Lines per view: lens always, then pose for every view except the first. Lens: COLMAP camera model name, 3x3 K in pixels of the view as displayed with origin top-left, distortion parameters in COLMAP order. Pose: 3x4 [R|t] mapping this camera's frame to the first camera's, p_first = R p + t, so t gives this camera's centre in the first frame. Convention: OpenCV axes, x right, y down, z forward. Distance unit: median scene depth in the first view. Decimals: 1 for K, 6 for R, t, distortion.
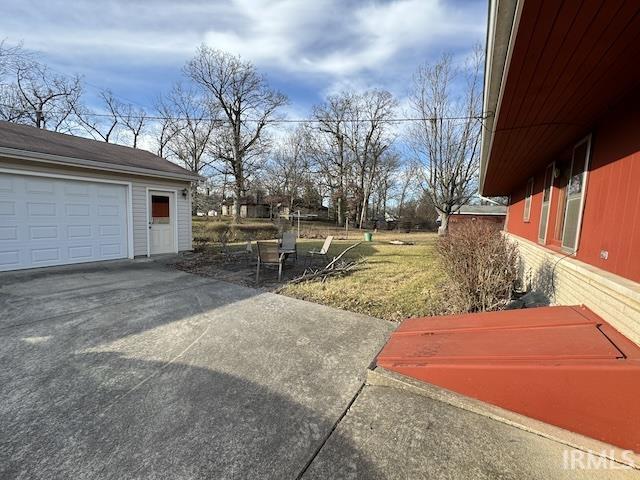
lens RADIAL K [[255.5, 0, 320.0], [0, 255.5, 240.0], [0, 0, 1]] dist [-0.001065, 0.000048]
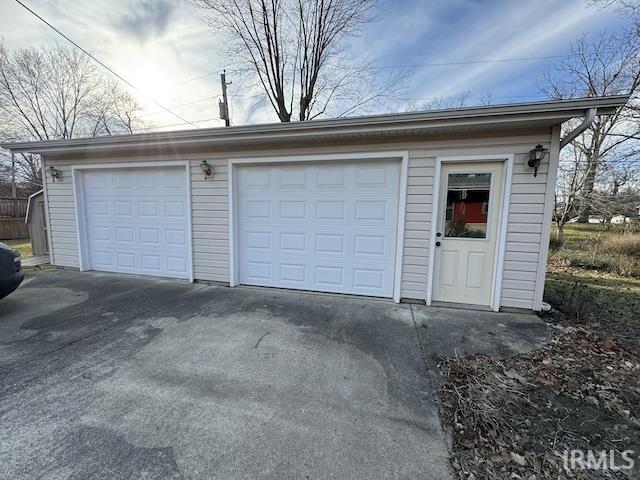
lens RADIAL K [[255.5, 0, 320.0], [0, 255.5, 240.0], [0, 0, 1]] dist [-0.001065, 0.000048]
pose [[0.305855, 0.071803, -0.949366, -0.270586], [-0.098271, 0.994207, 0.043535, -0.052305], [0.946993, 0.079980, 0.311140, 0.610350]]
